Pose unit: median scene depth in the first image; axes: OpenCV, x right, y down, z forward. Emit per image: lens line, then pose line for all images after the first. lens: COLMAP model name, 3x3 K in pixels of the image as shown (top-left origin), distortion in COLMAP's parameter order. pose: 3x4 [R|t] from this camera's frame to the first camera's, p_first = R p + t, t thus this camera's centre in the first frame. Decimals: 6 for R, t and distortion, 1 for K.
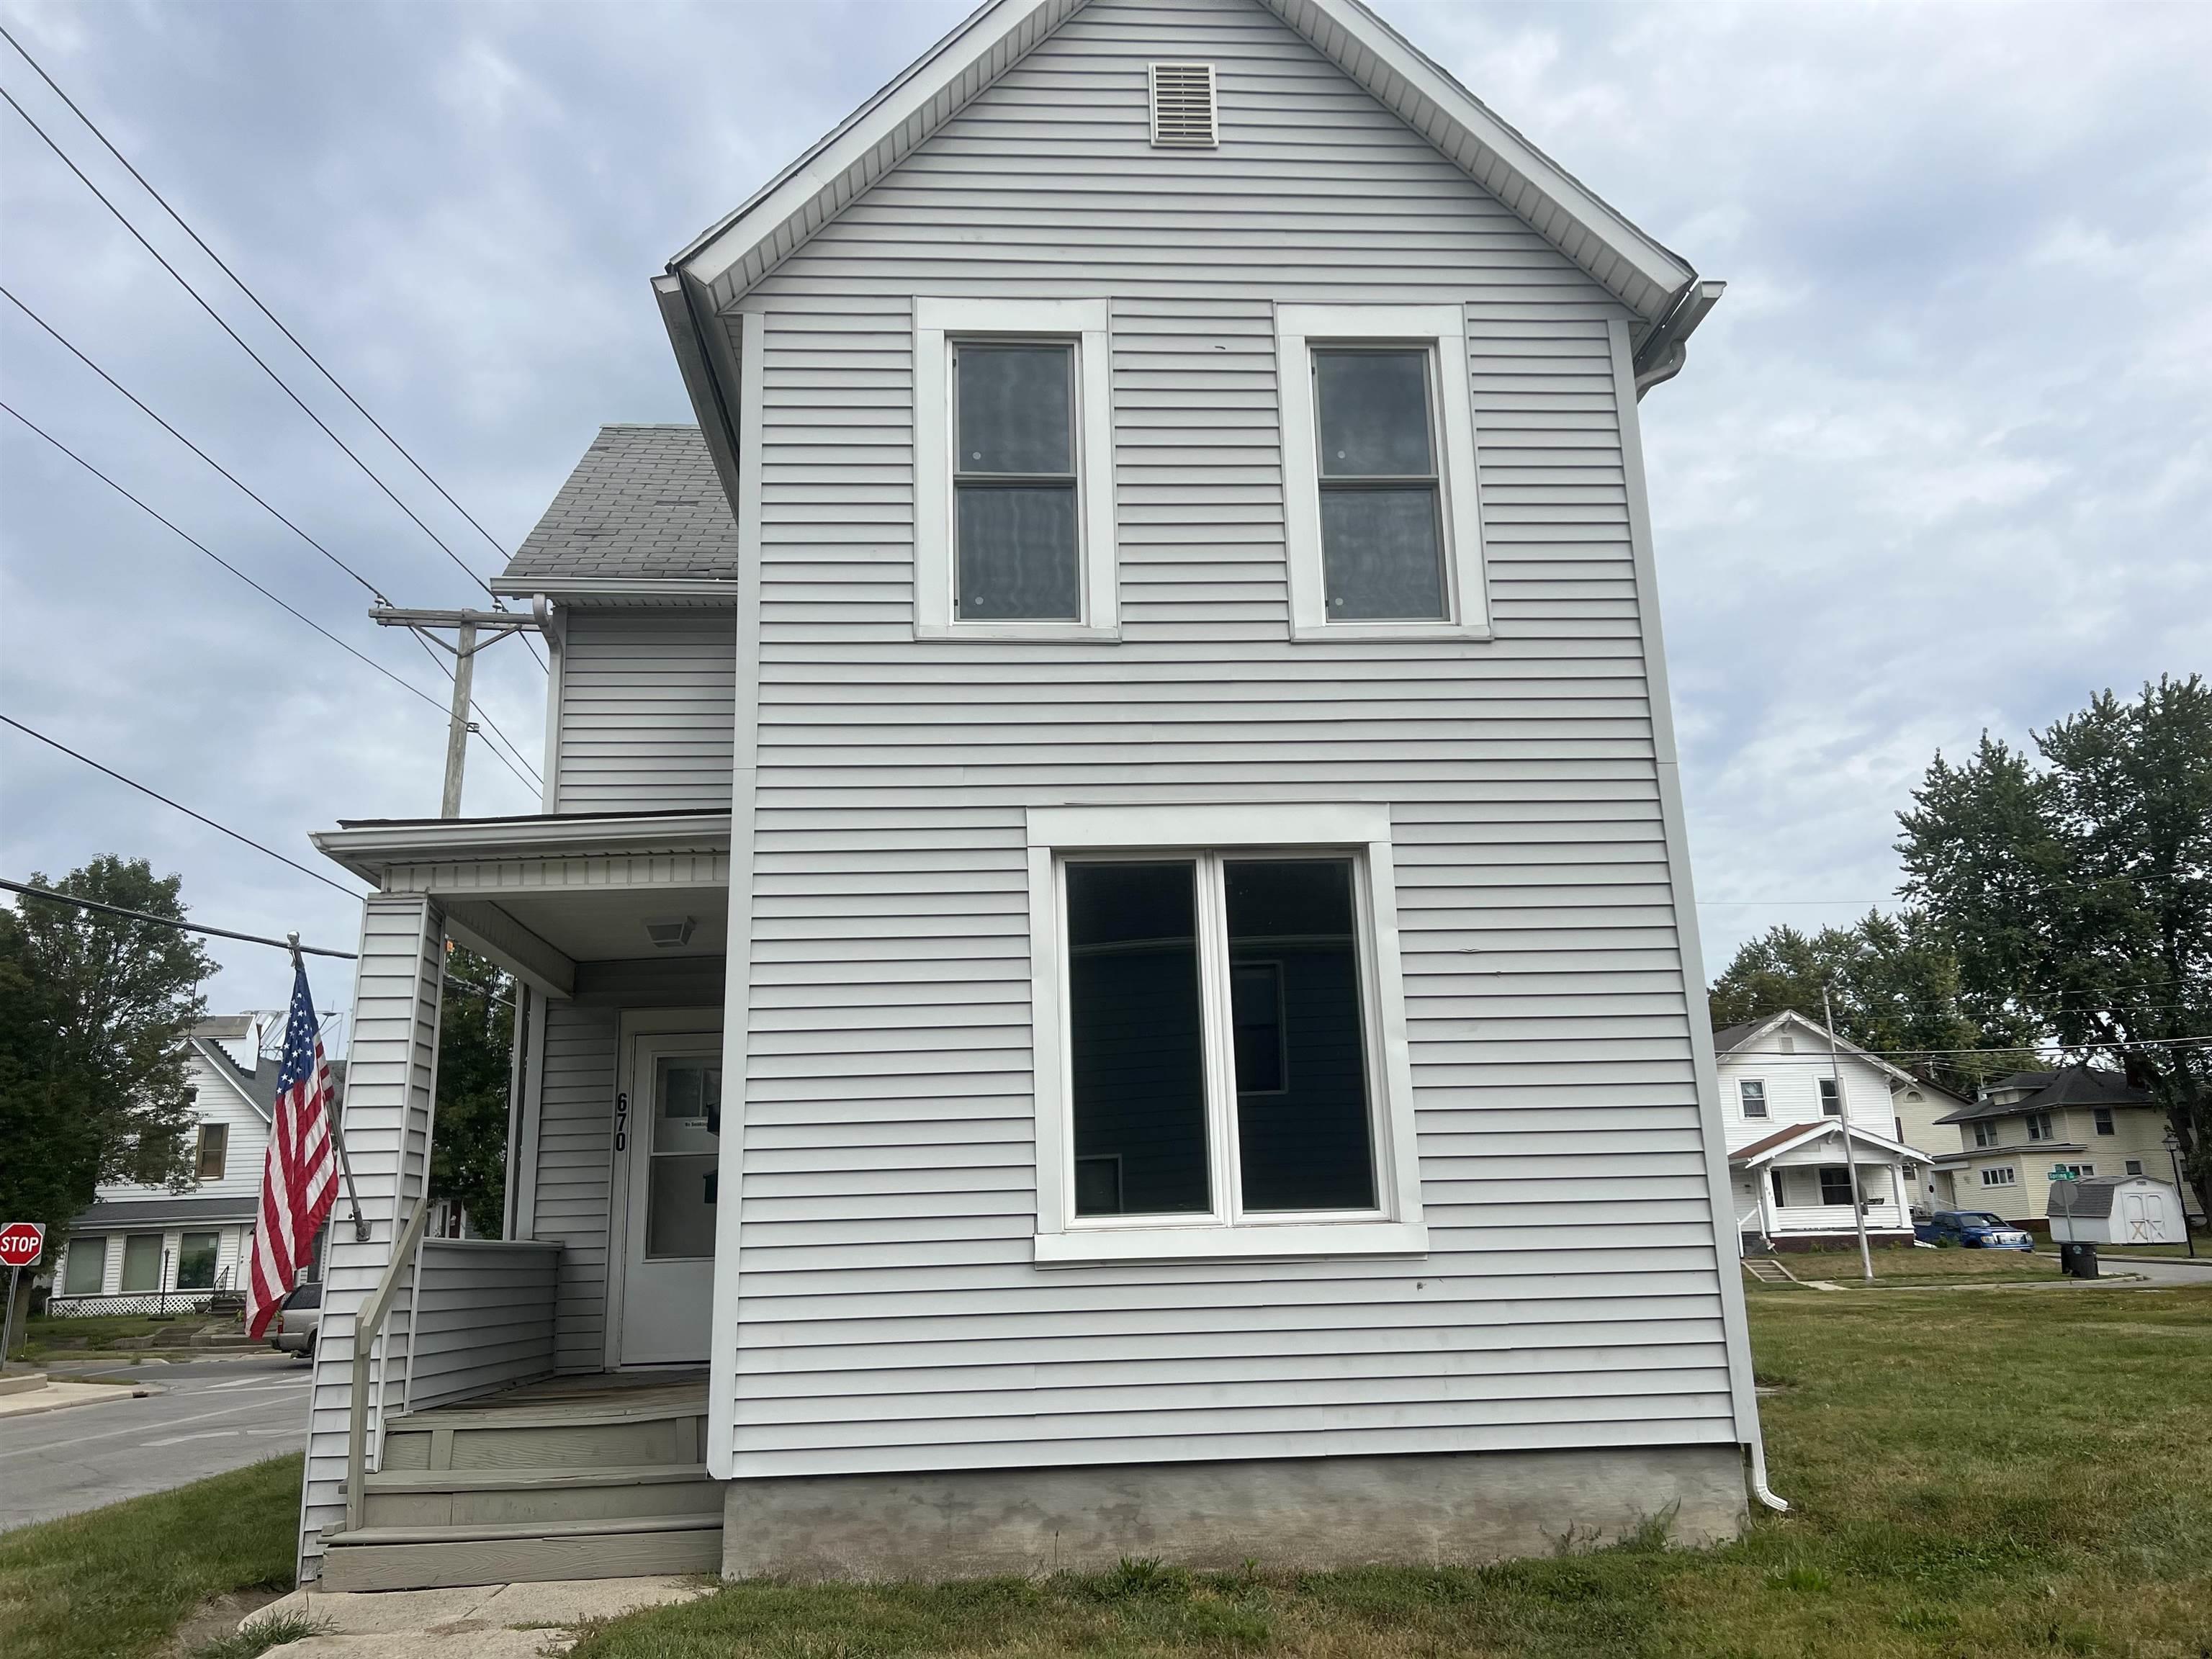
lens RADIAL K [[1667.1, 0, 1092.6], [0, 1667.1, 842.0], [0, 0, 1]] dist [0.025456, -0.016918]
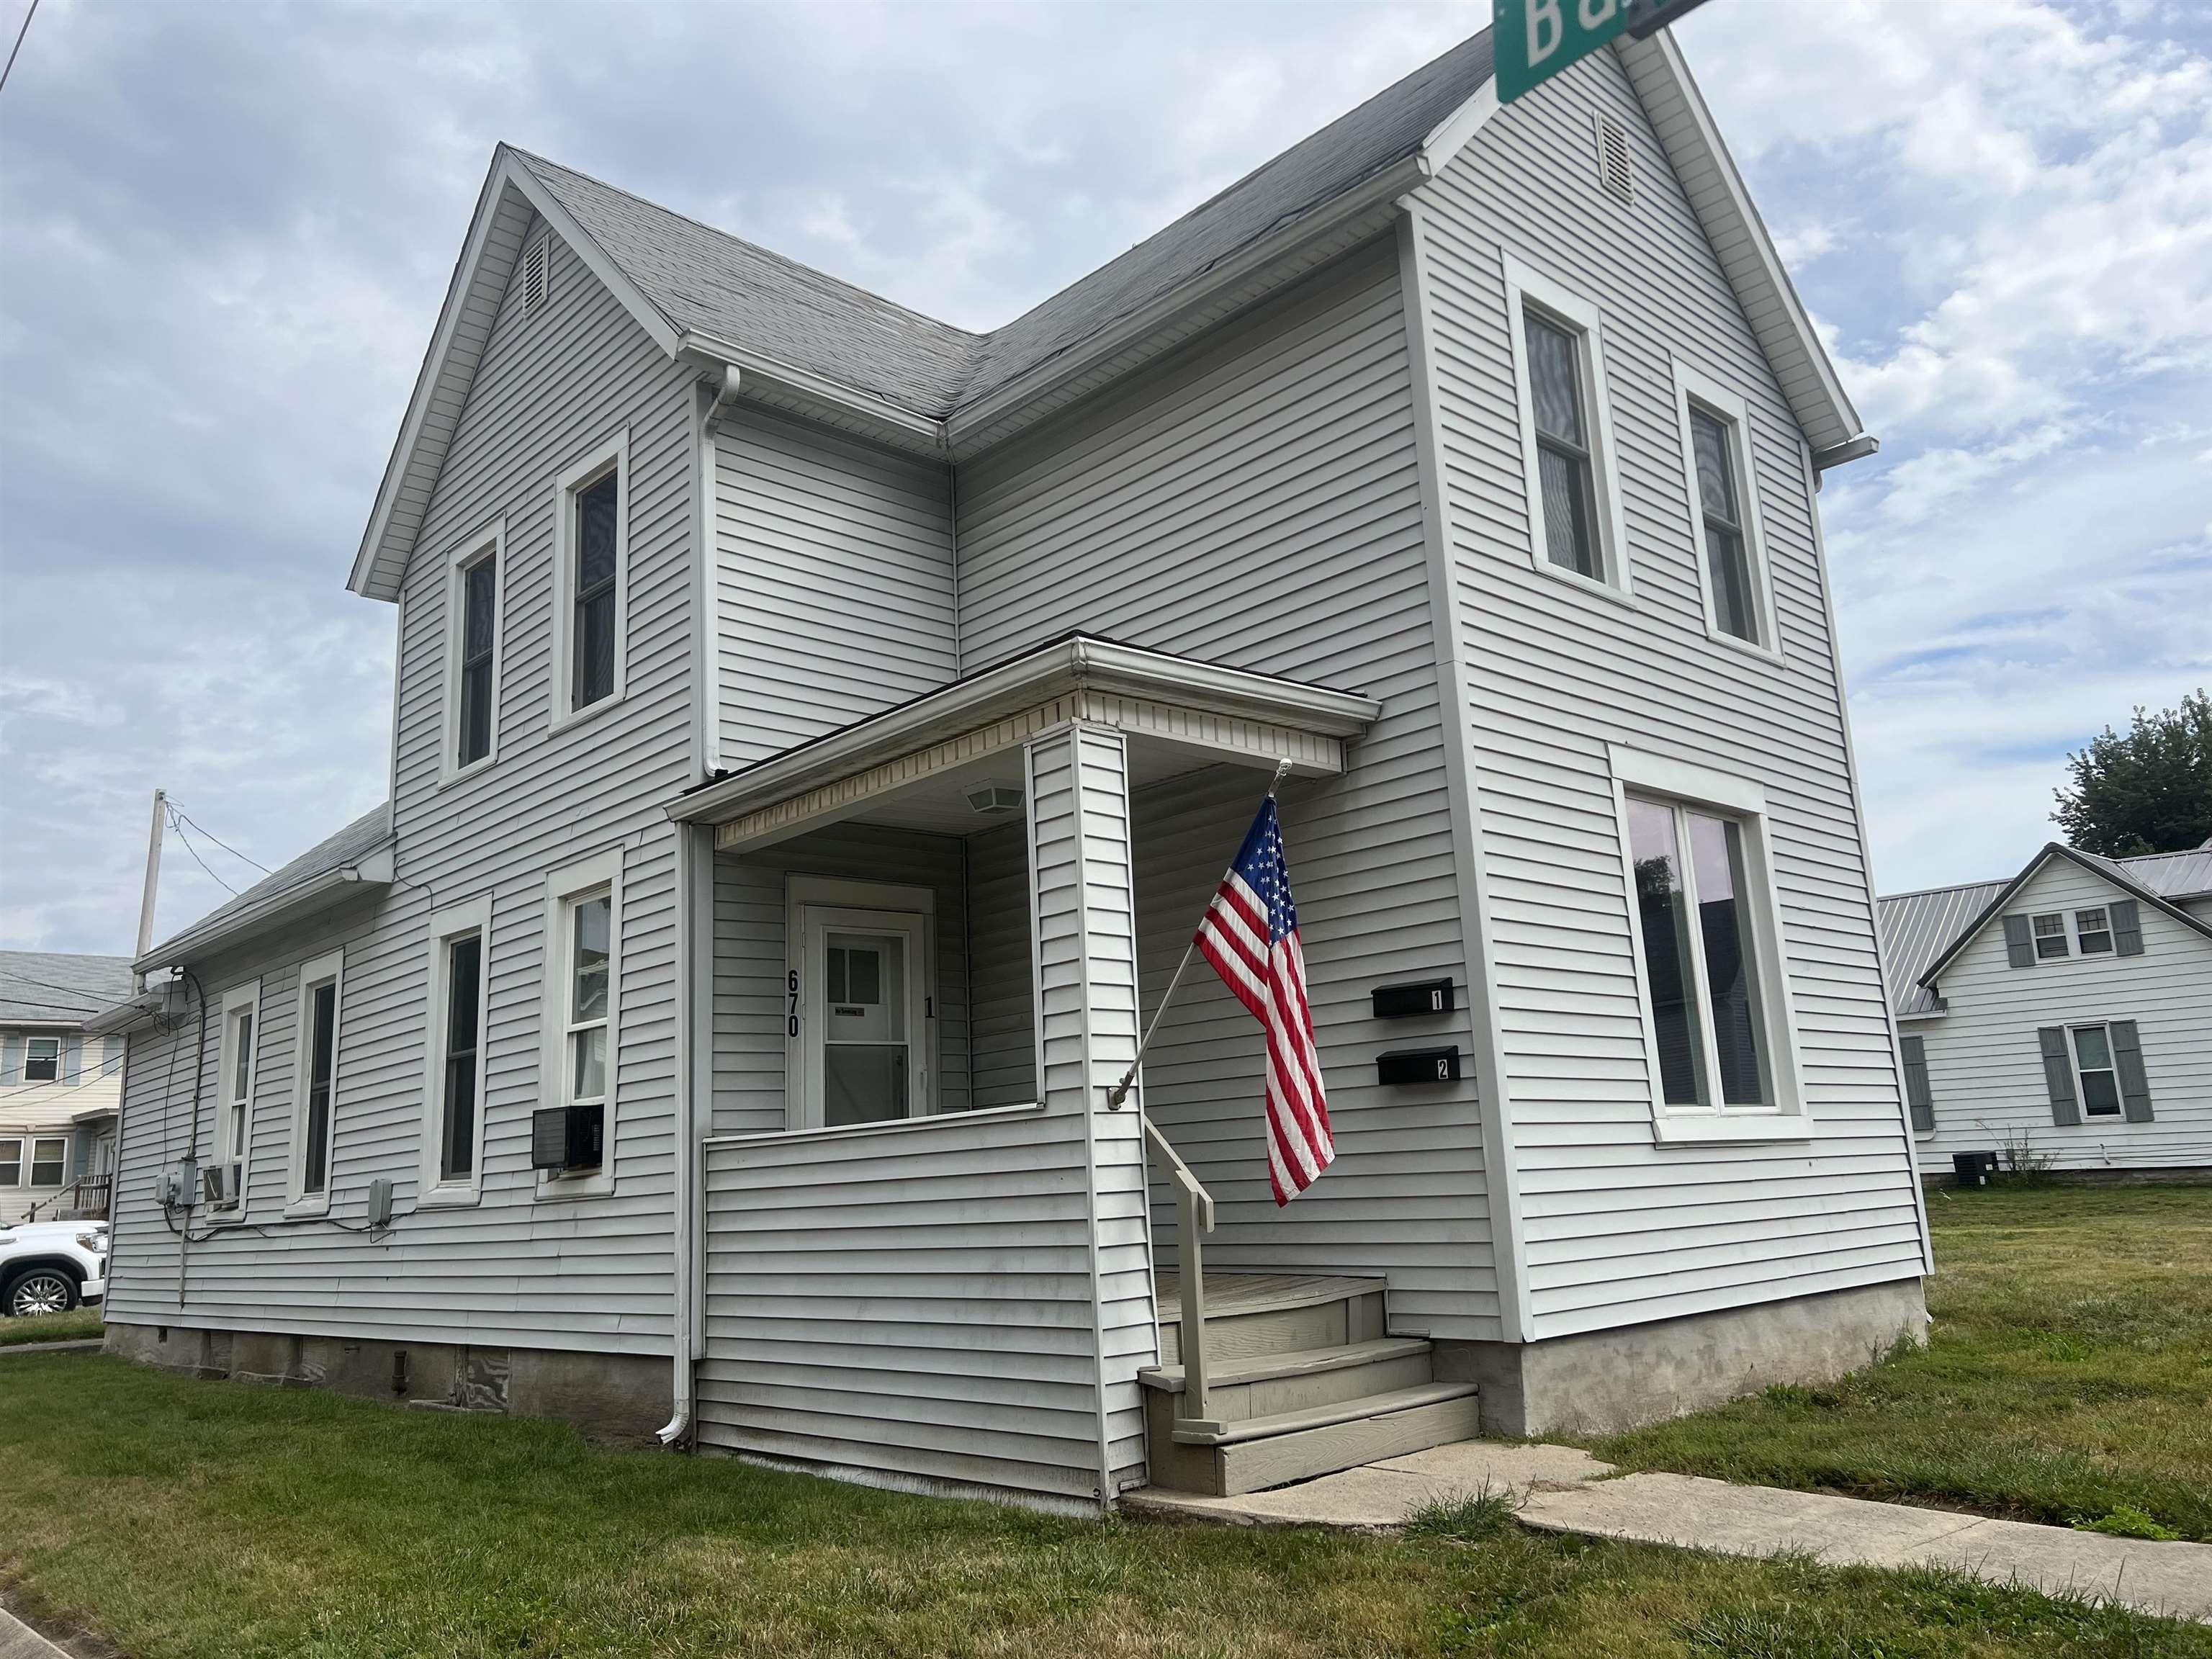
lens RADIAL K [[1667.1, 0, 1108.7], [0, 1667.1, 812.4], [0, 0, 1]] dist [0.025456, -0.016918]
pose [[0.769154, 0.134442, 0.624762, -1.089358], [-0.135682, 0.989687, -0.045930, 0.134860], [-0.624494, -0.049441, 0.779463, 0.359745]]
